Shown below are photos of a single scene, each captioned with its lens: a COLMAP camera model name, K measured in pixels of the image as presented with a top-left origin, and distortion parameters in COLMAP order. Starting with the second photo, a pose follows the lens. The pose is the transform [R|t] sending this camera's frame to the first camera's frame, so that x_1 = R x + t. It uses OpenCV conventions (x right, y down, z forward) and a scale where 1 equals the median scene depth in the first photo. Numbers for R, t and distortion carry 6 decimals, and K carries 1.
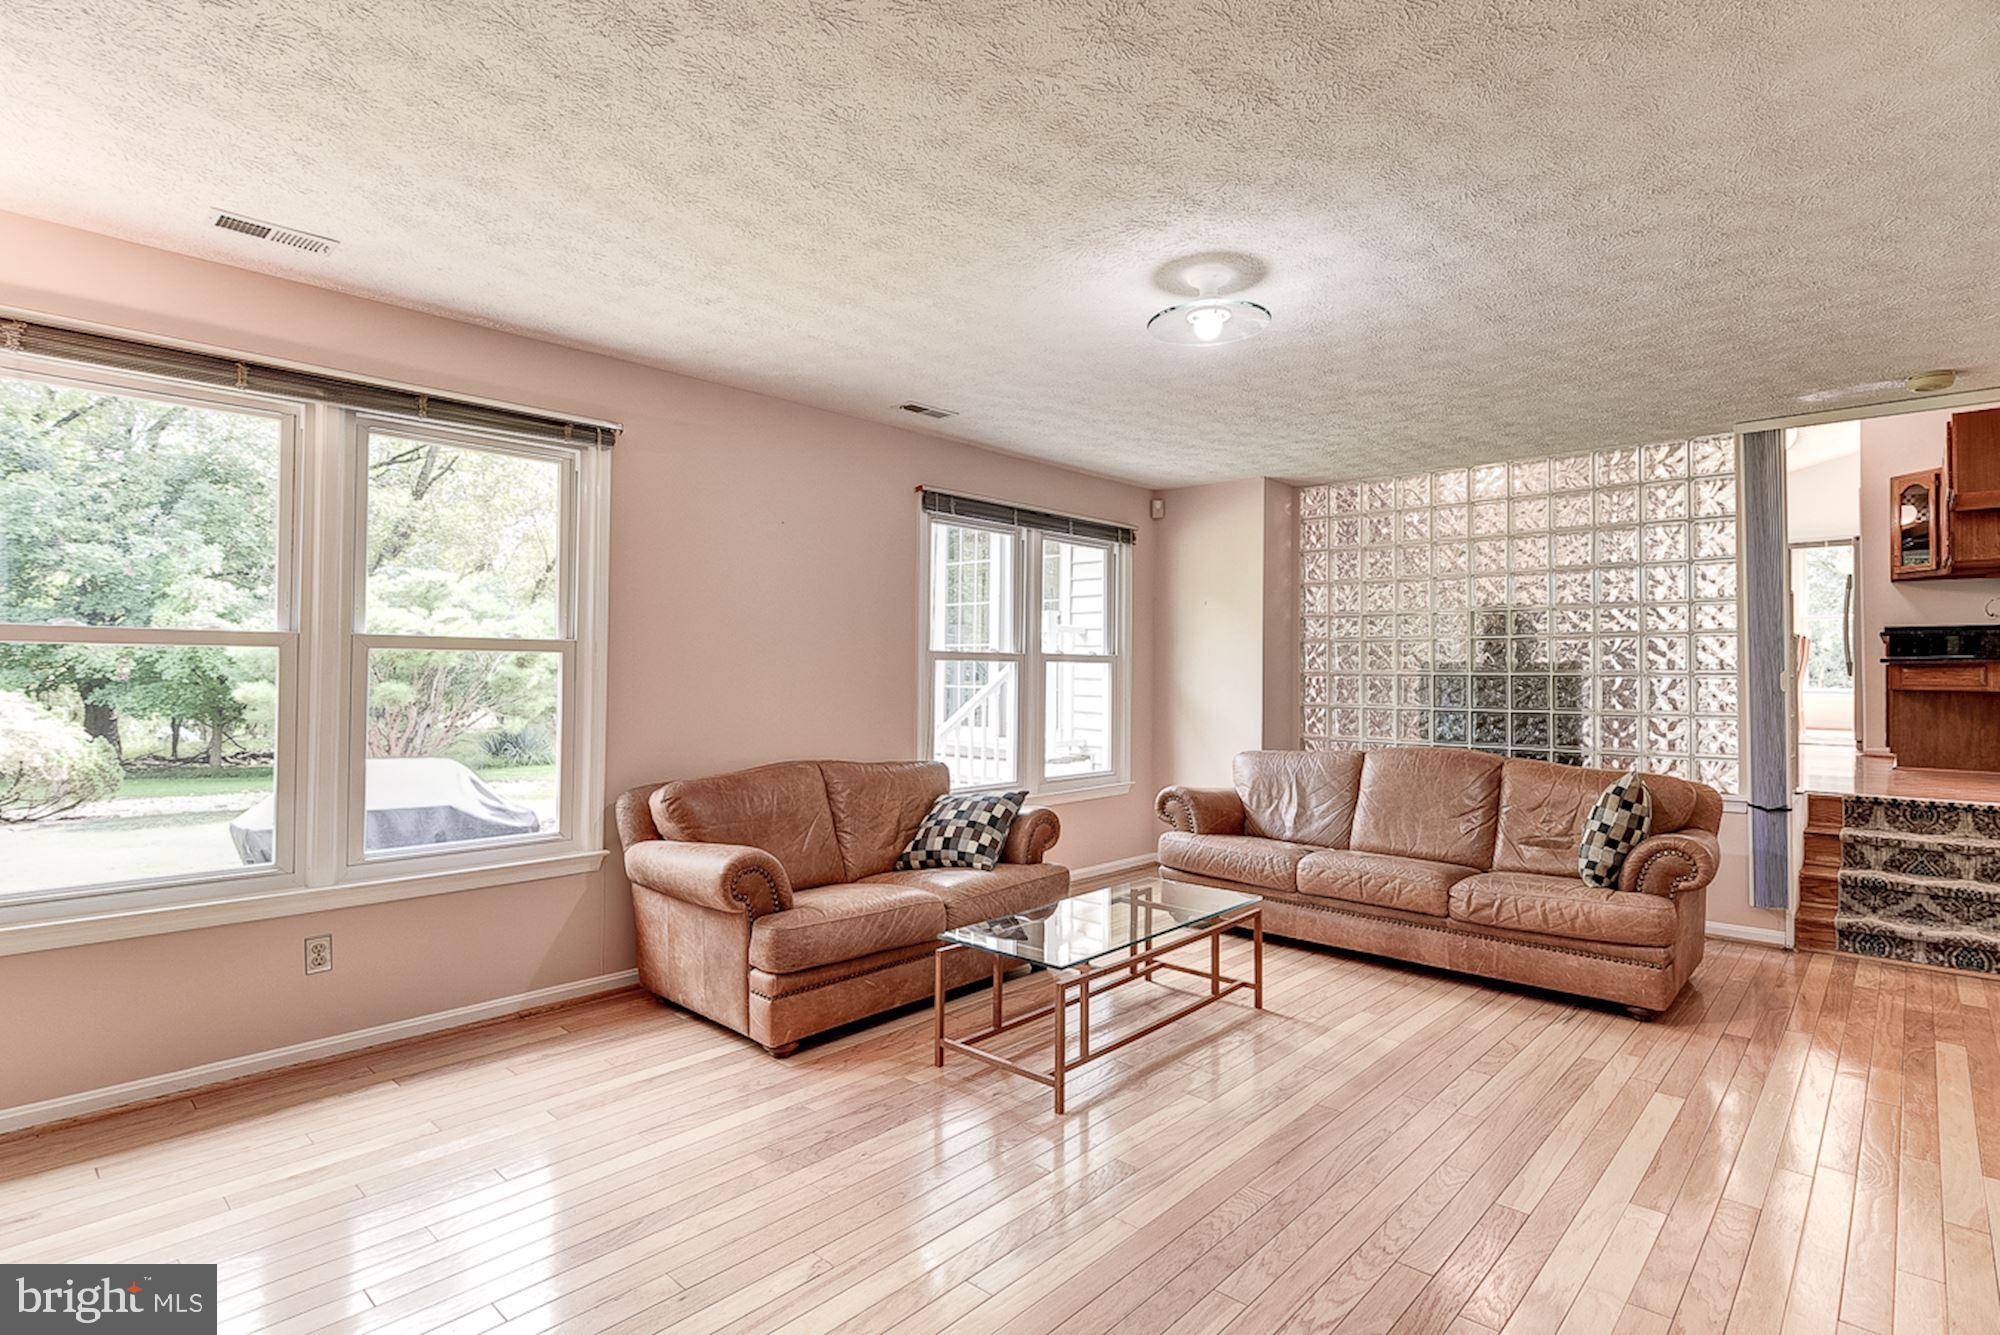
lens RADIAL K [[988.4, 0, 994.4], [0, 988.4, 657.3], [0, 0, 1]] dist [-0.010948, -0.000282]
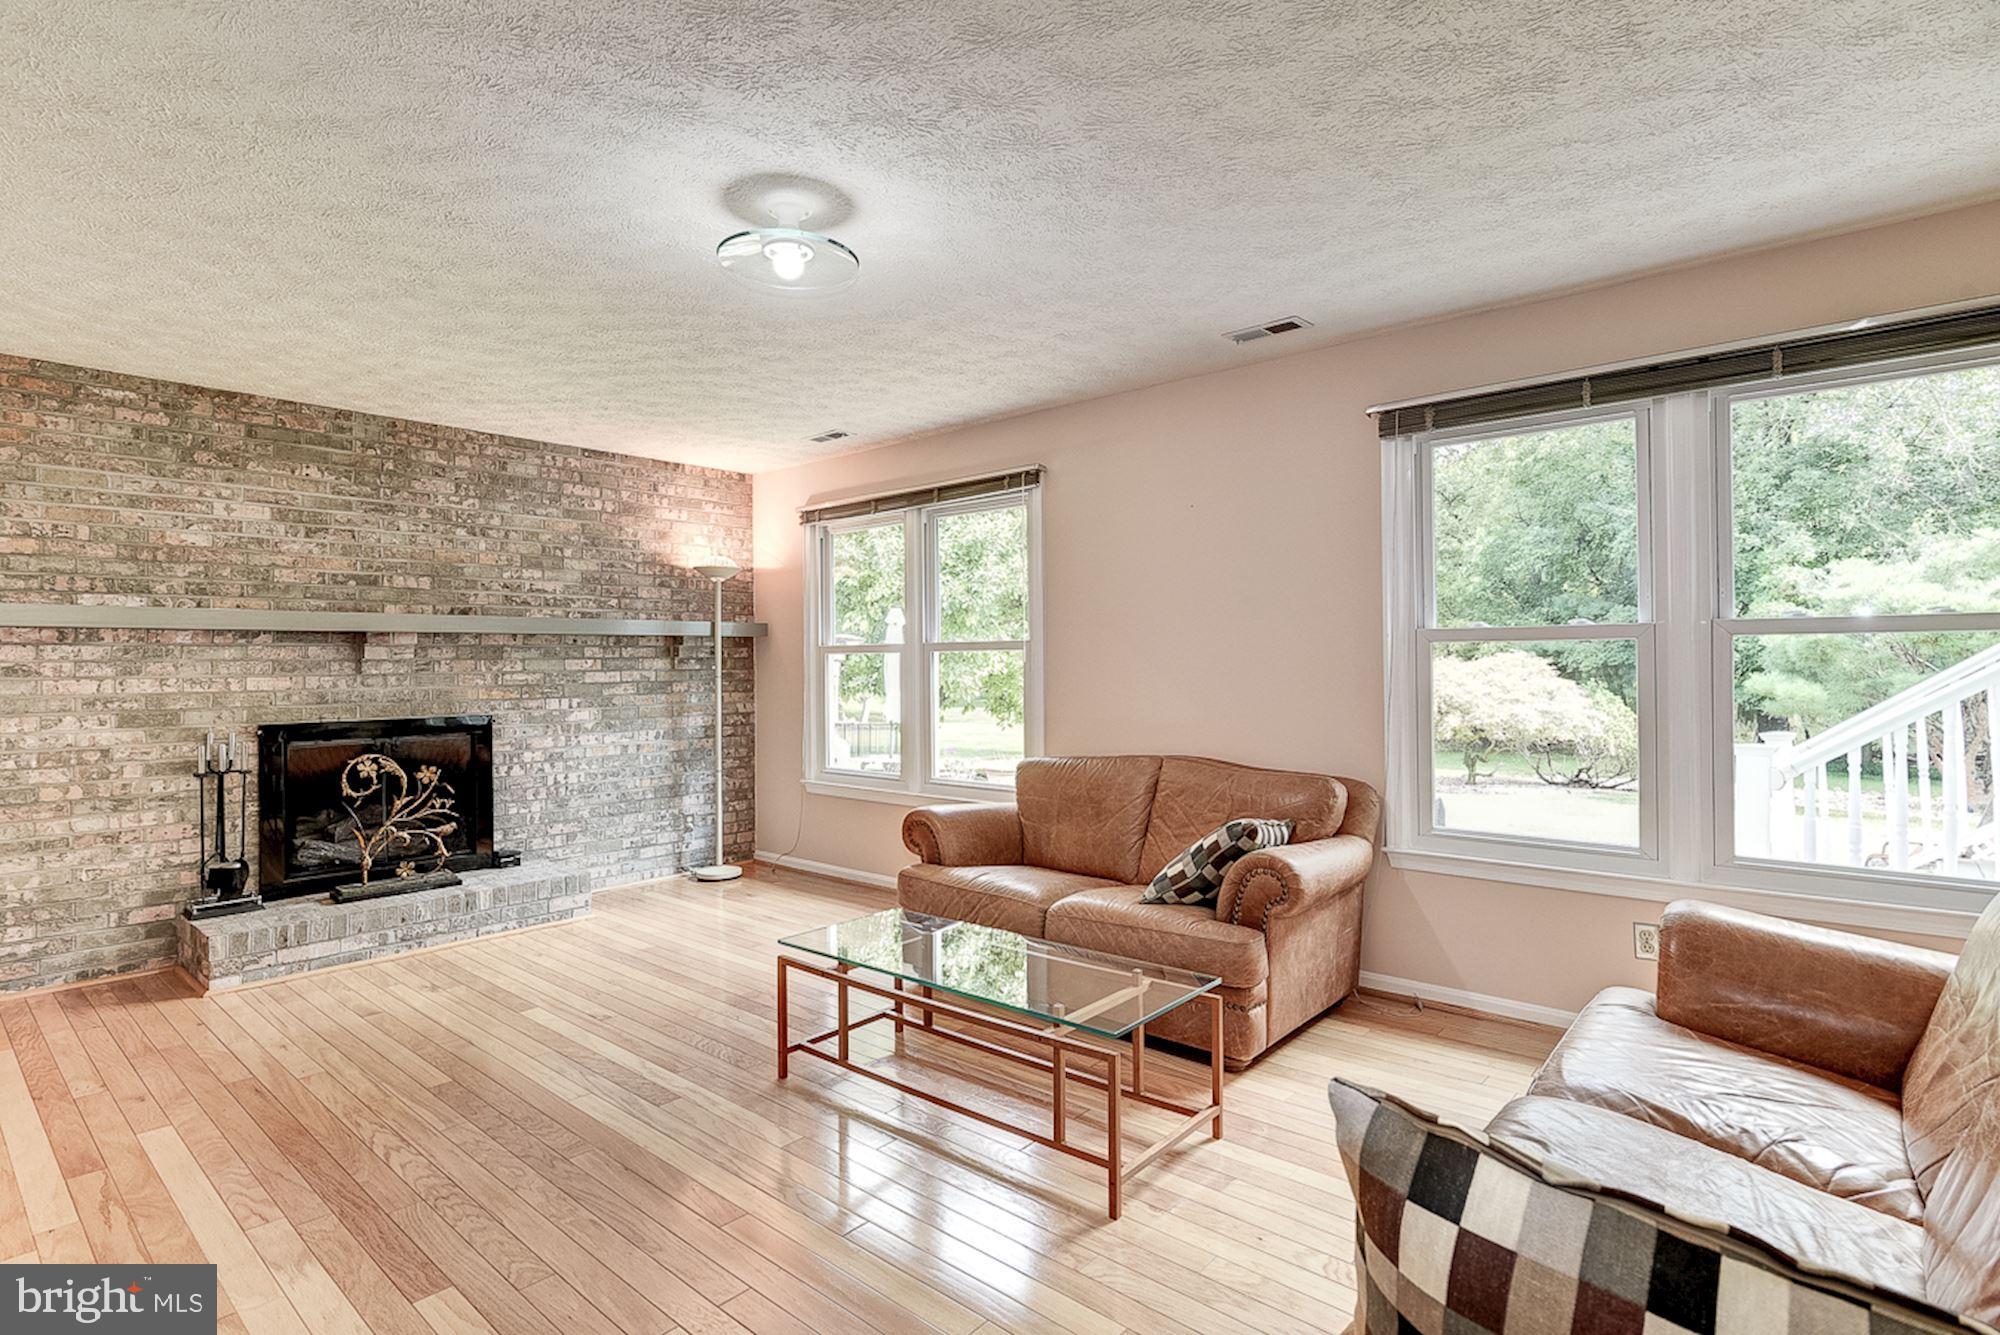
lens RADIAL K [[988.4, 0, 994.4], [0, 988.4, 657.3], [0, 0, 1]] dist [-0.010948, -0.000282]
pose [[0.037109, -0.015550, -0.999190, 0.819537], [0.026295, 0.999548, -0.014579, 0.021784], [0.998965, -0.025733, 0.037501, 0.858464]]
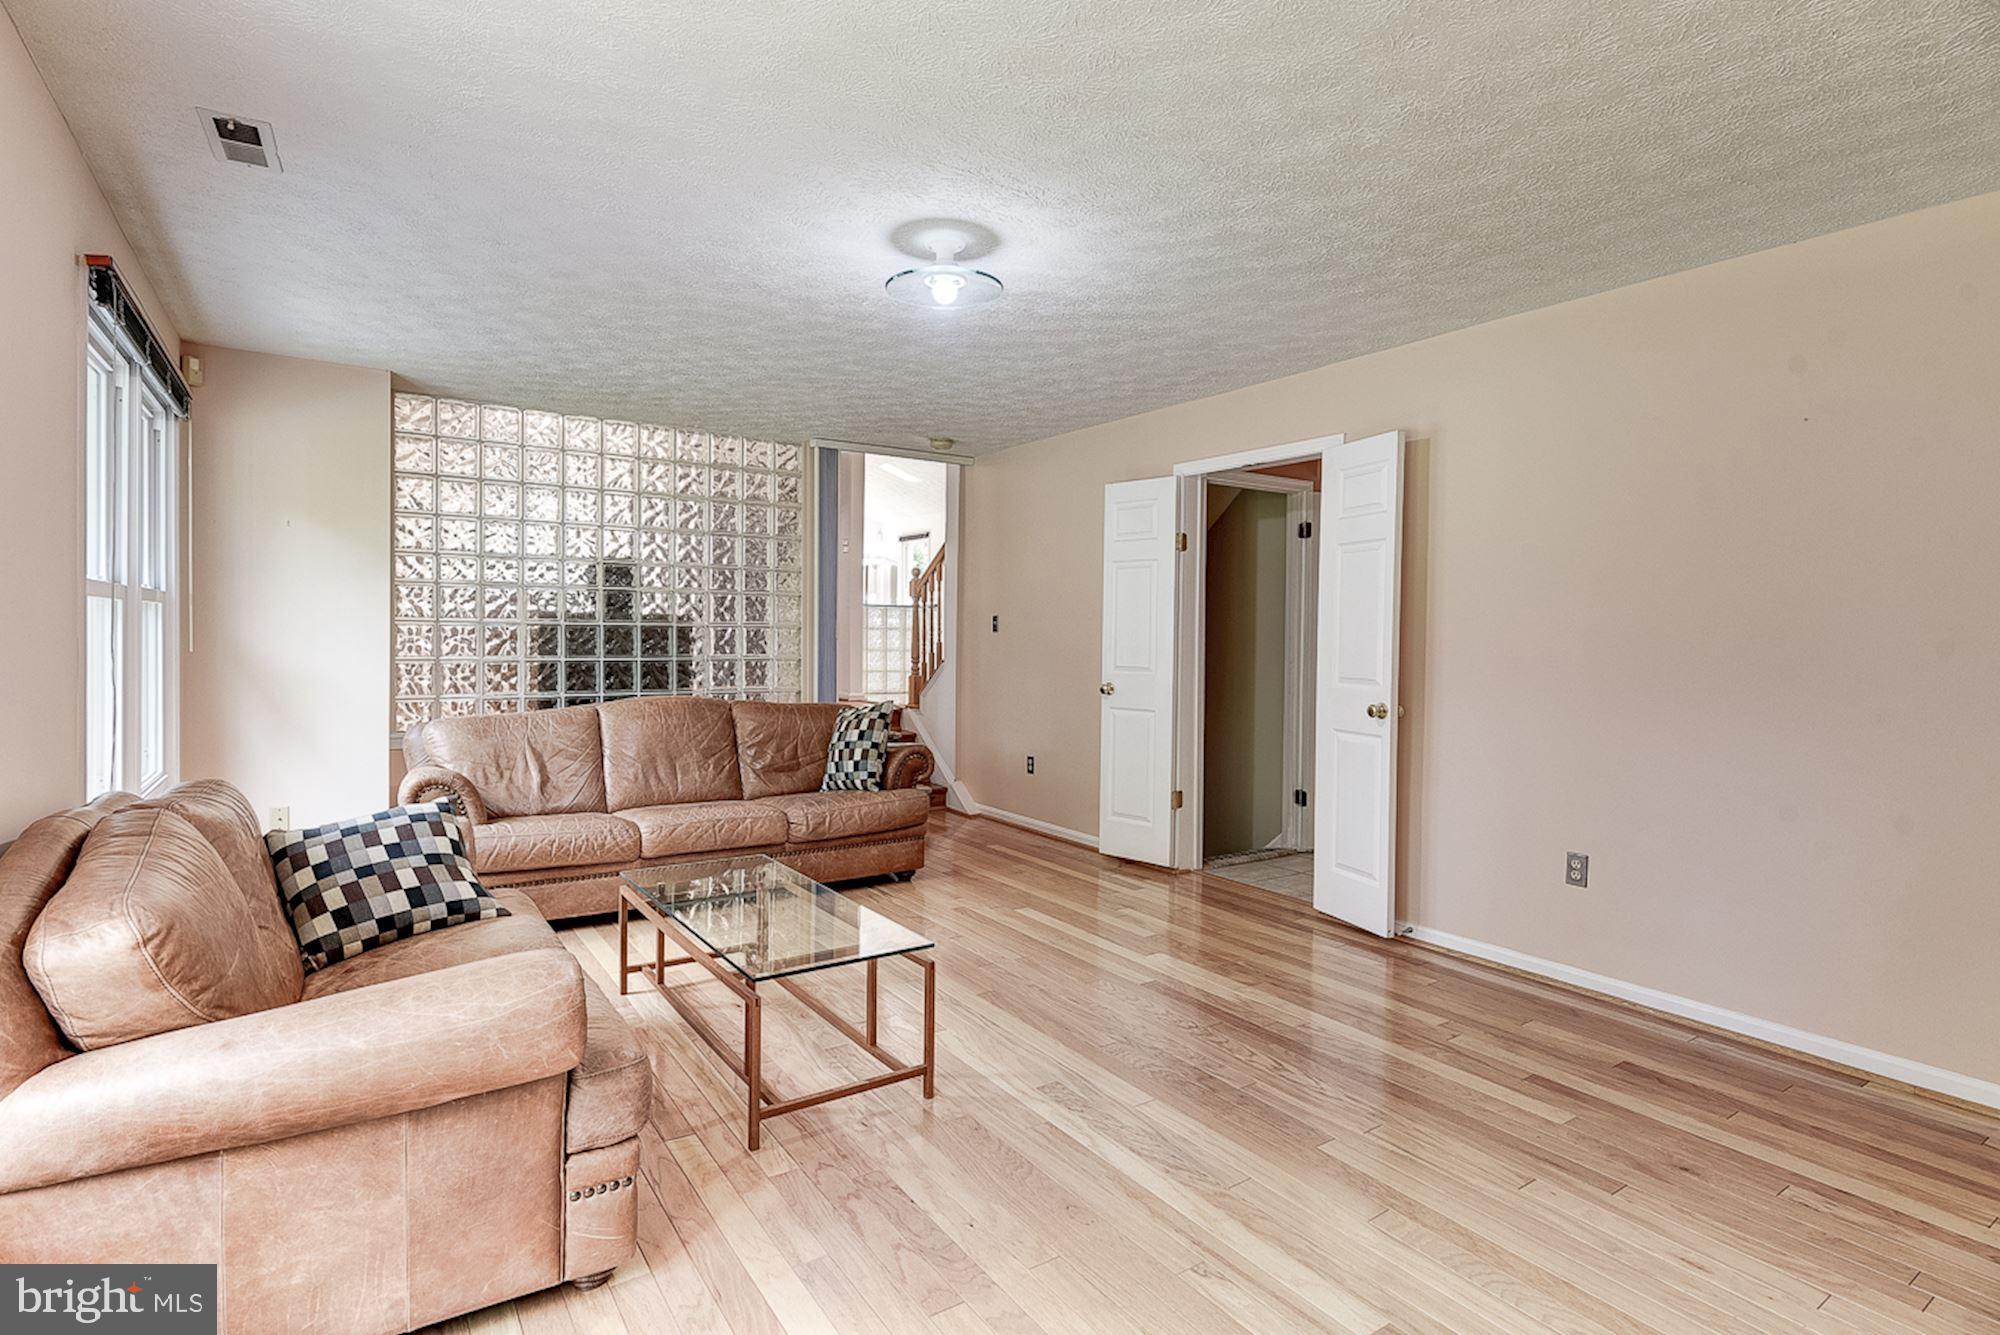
lens RADIAL K [[988.4, 0, 994.4], [0, 988.4, 657.3], [0, 0, 1]] dist [-0.010948, -0.000282]
pose [[0.226612, -0.028530, 0.973567, -0.588977], [-0.026773, 0.999011, 0.035507, 0.005818], [-0.973617, -0.034112, 0.225624, 0.530400]]
